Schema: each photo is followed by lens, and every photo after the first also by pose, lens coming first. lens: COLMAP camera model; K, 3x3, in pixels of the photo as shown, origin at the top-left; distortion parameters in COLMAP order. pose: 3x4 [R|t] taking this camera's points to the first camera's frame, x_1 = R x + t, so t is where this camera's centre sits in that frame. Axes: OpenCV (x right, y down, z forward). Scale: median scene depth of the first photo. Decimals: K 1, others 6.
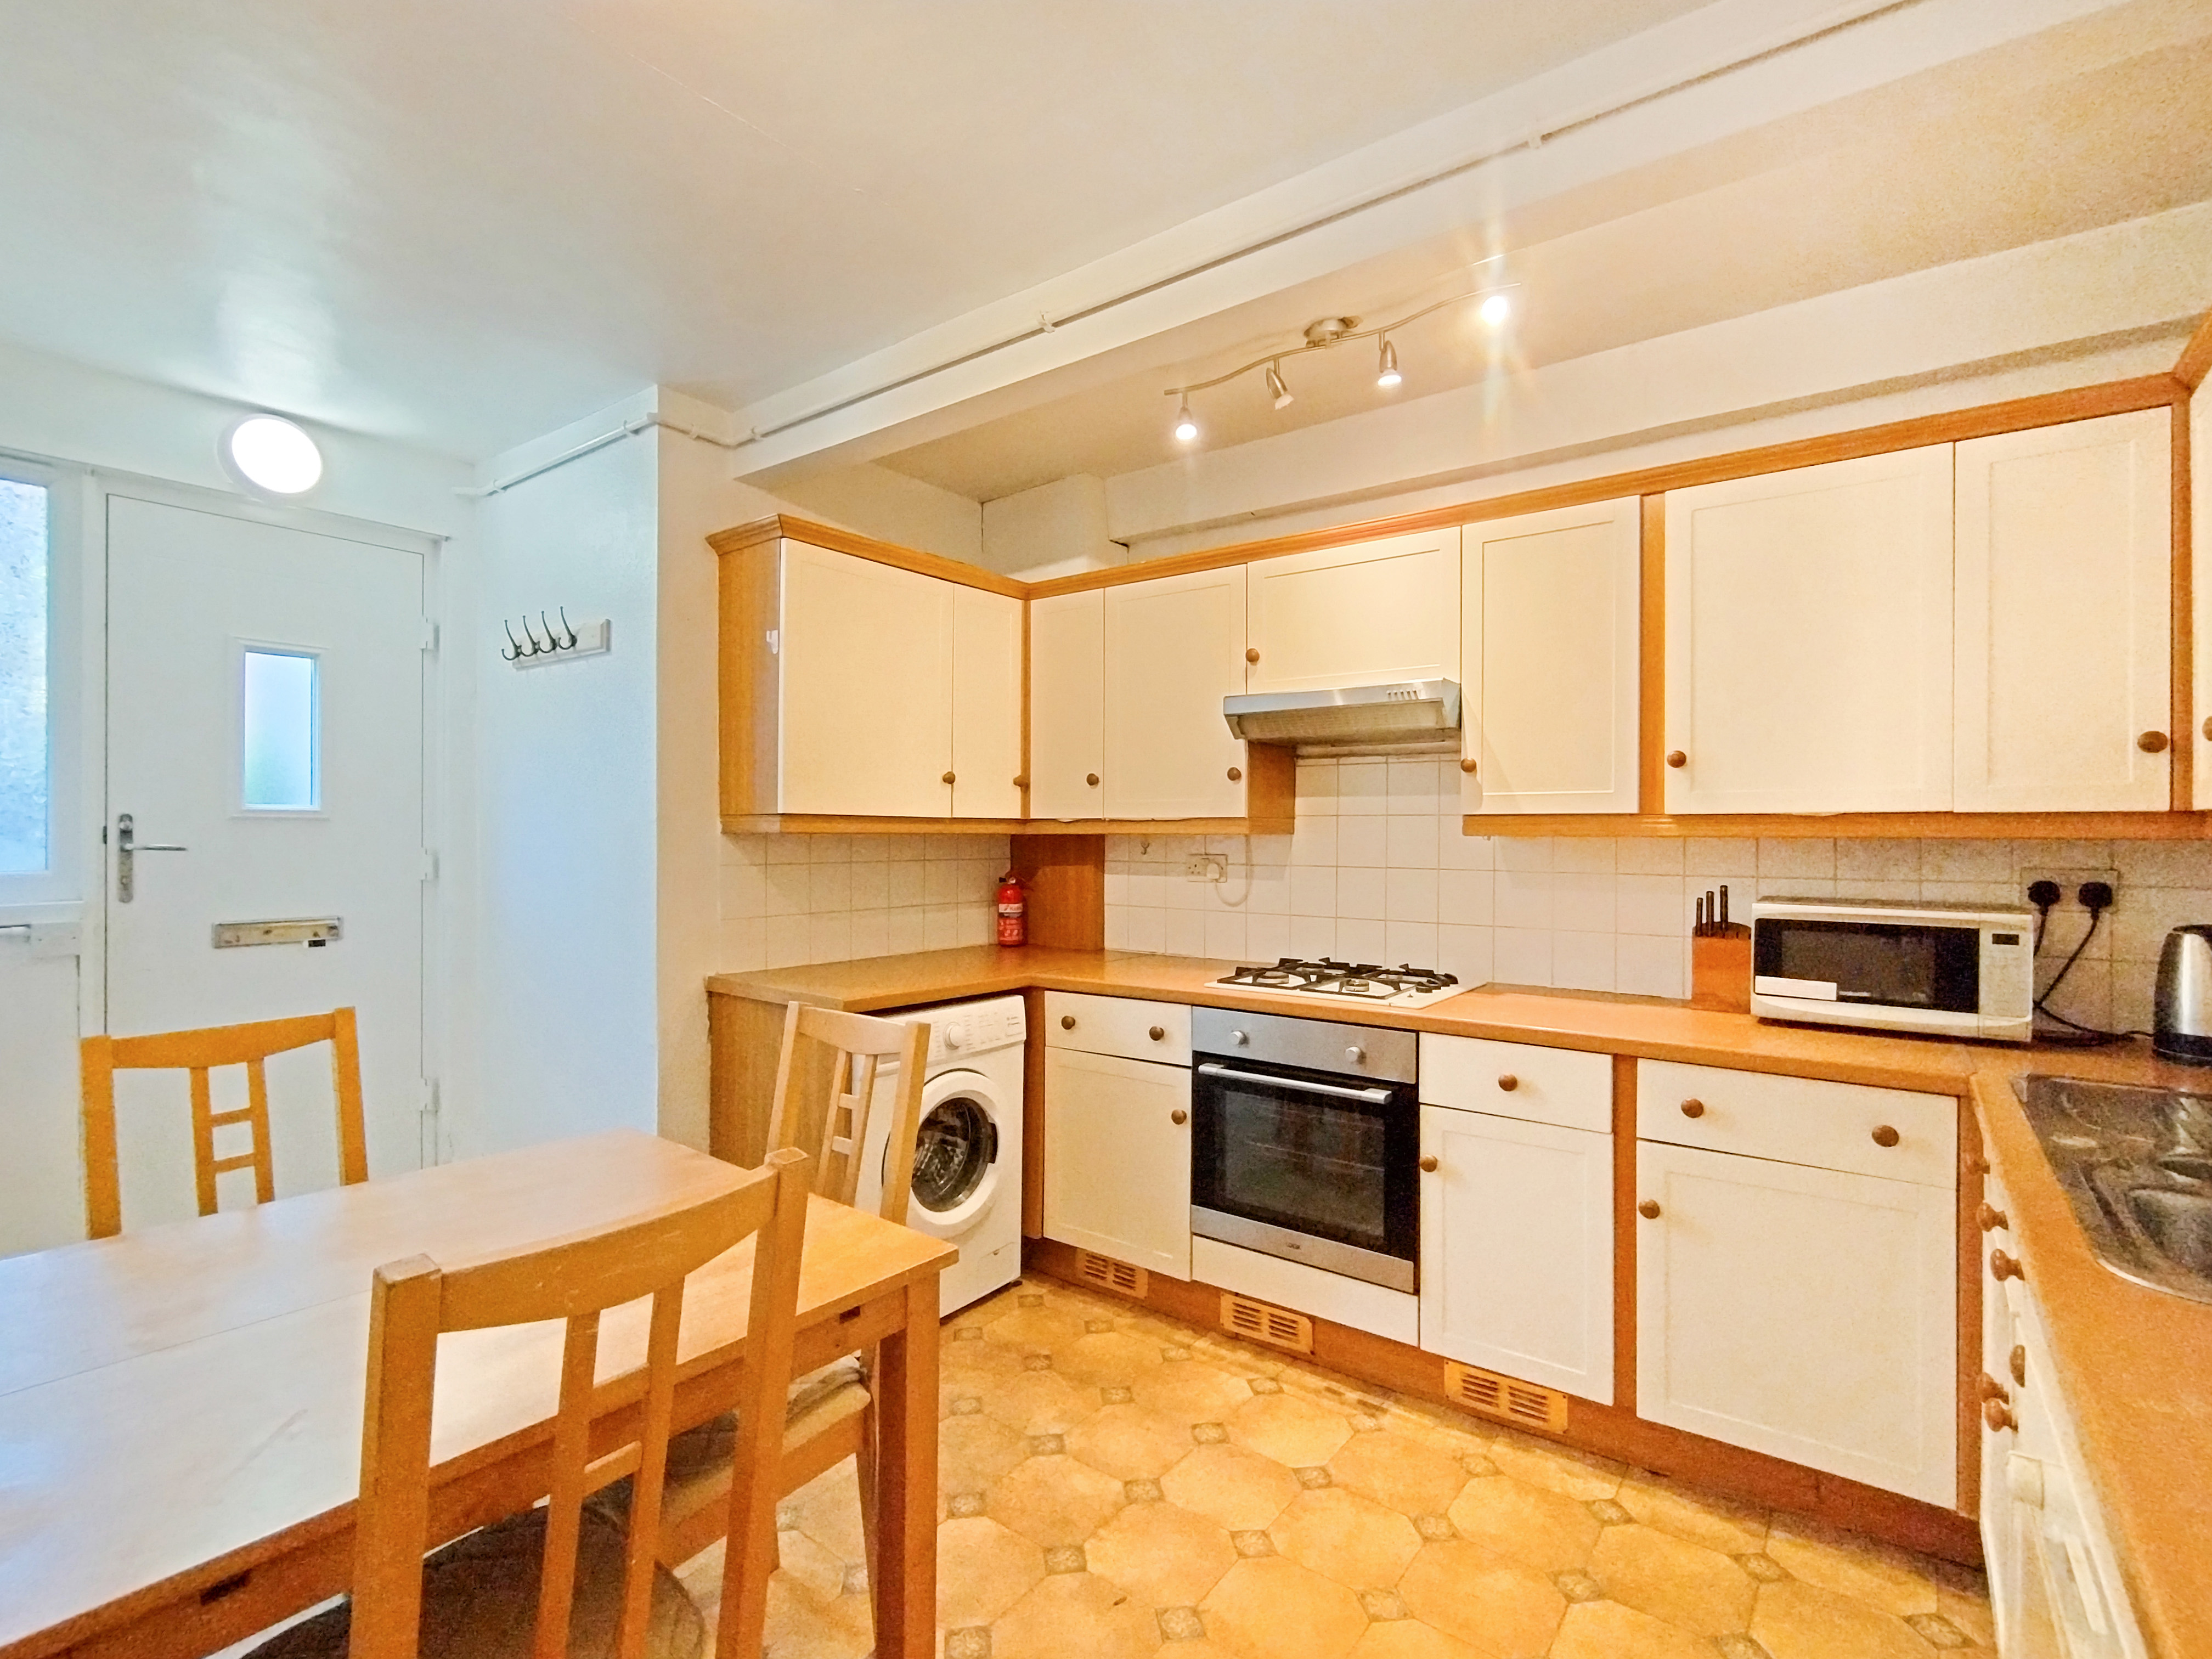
lens RADIAL K [[1026.8, 0, 1098.6], [0, 1026.8, 820.5], [0, 0, 1]] dist [0.002496, 0.000300]
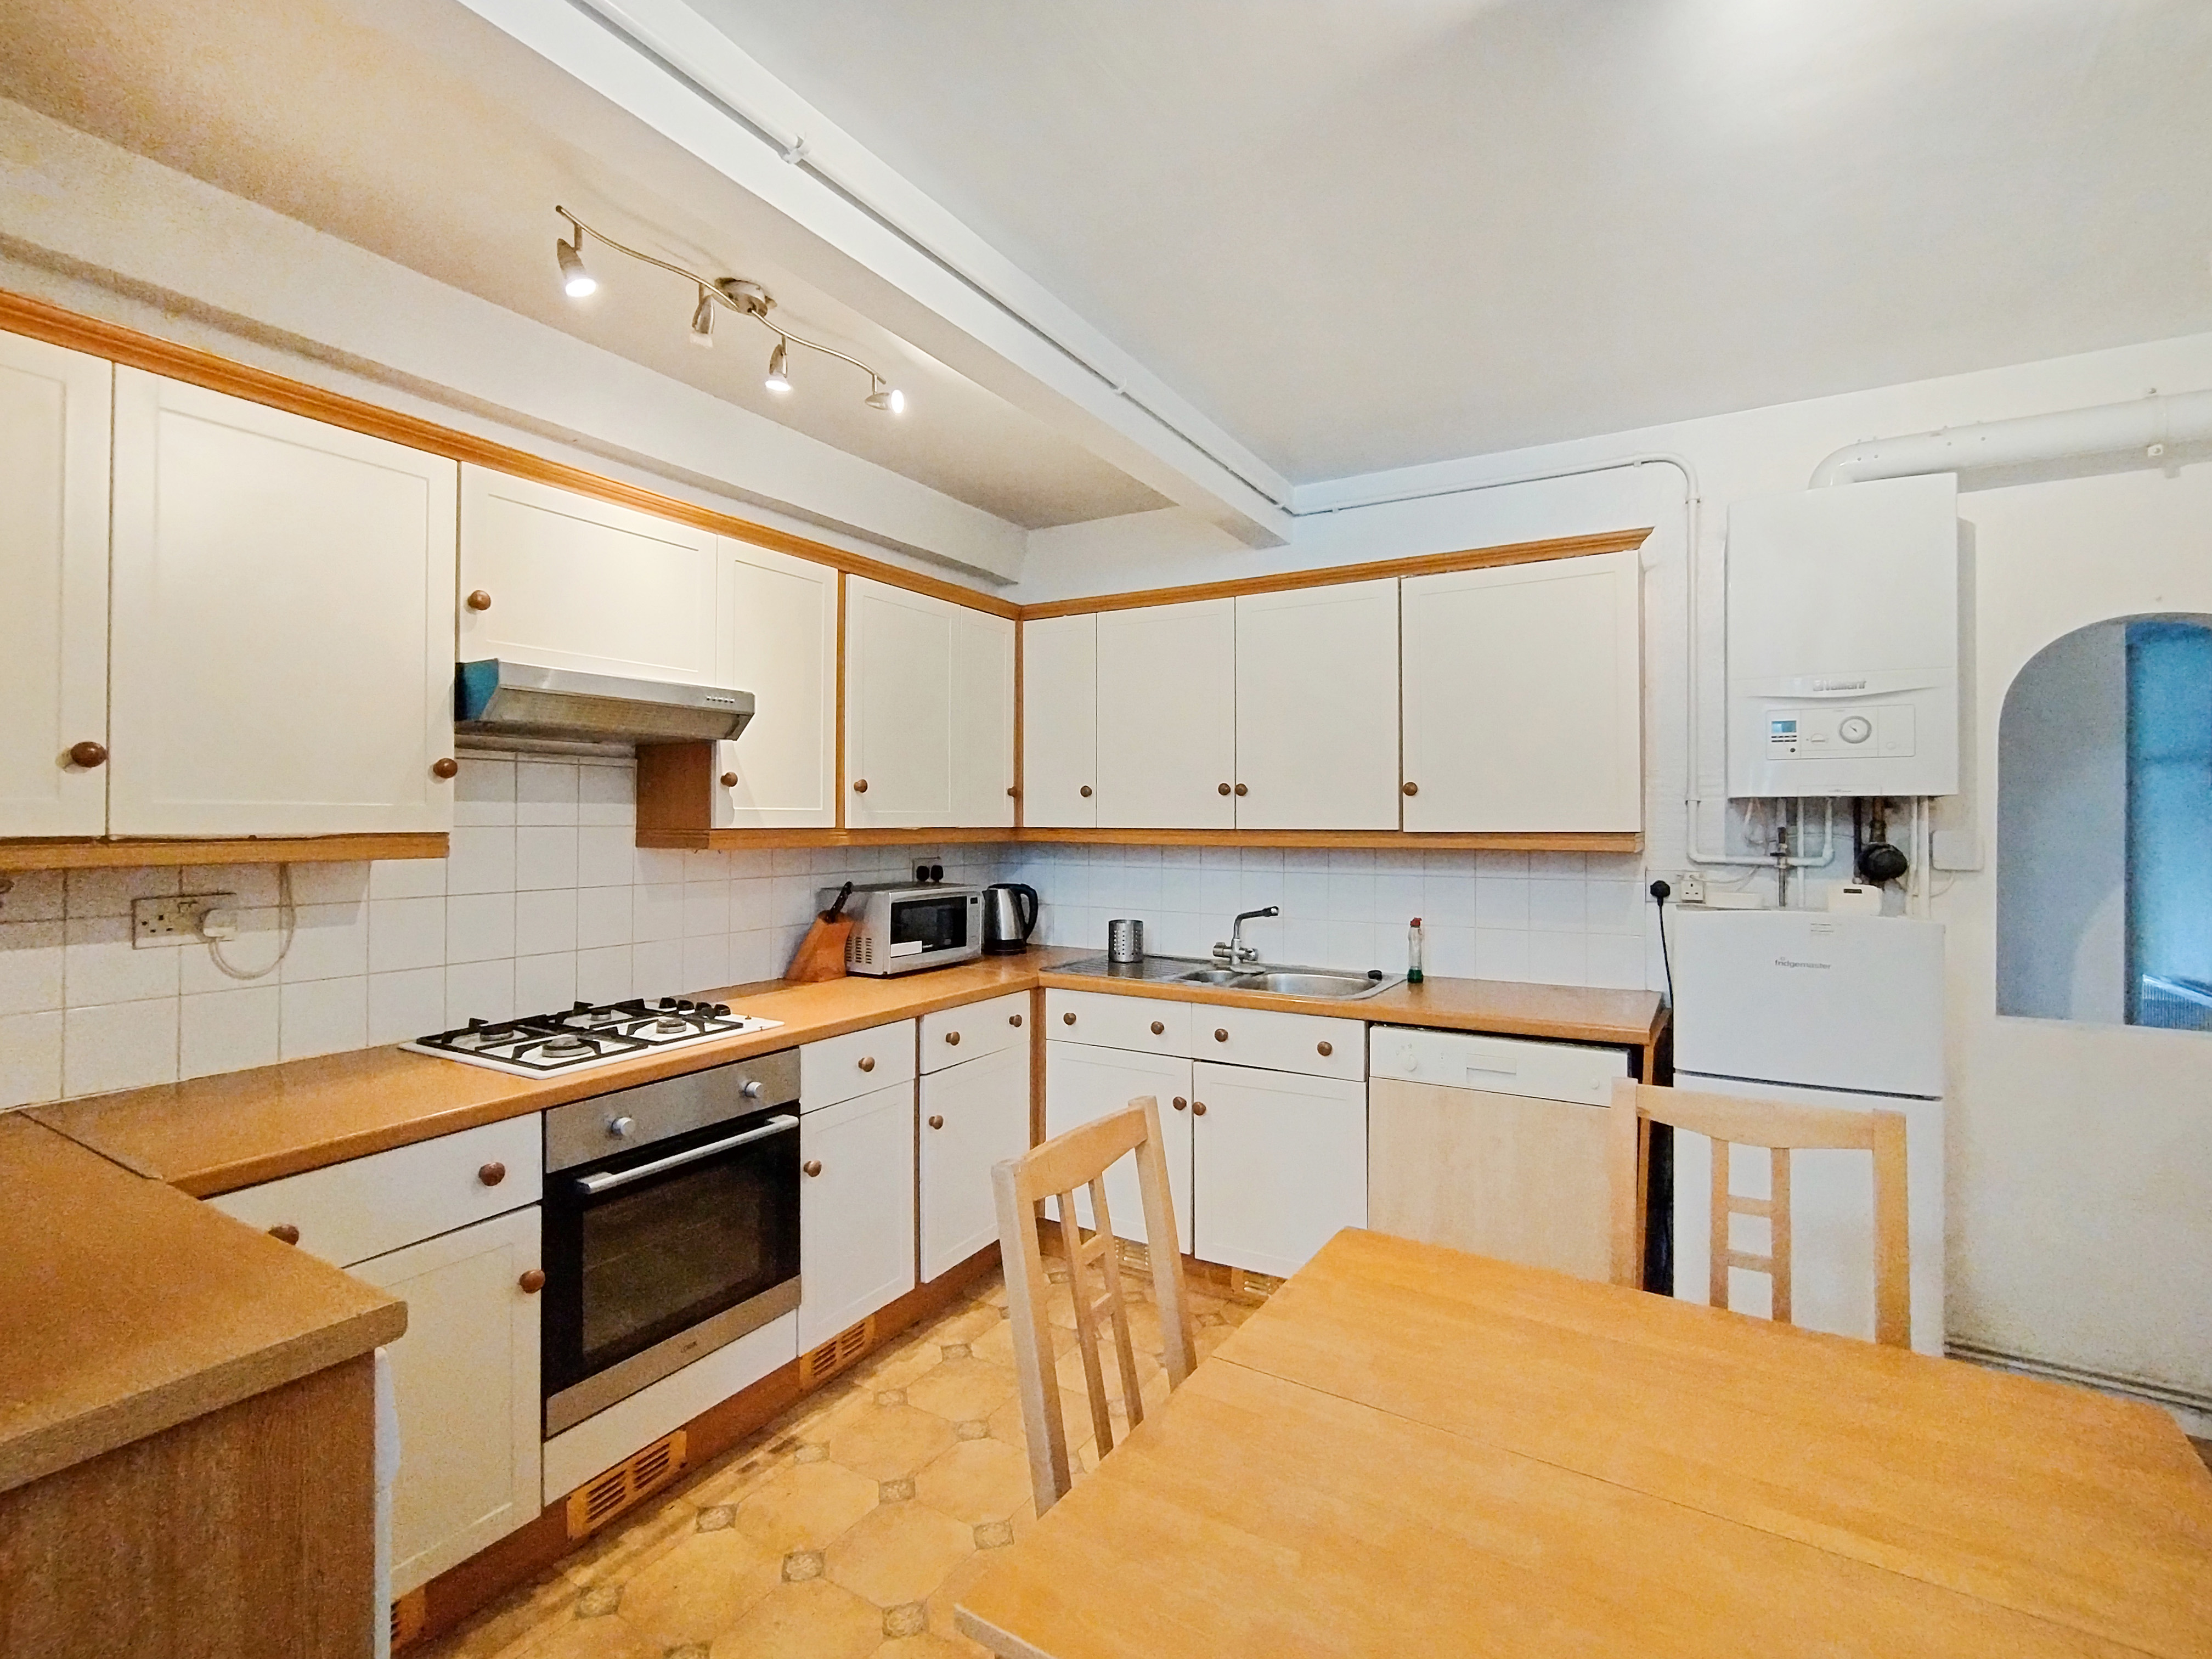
lens RADIAL K [[1026.8, 0, 1098.6], [0, 1026.8, 820.5], [0, 0, 1]] dist [0.002496, 0.000300]
pose [[-0.104428, -0.000409, 0.994532, -0.720388], [-0.009484, 0.999955, -0.000585, -0.017329], [-0.994487, -0.009494, -0.104427, 0.810720]]
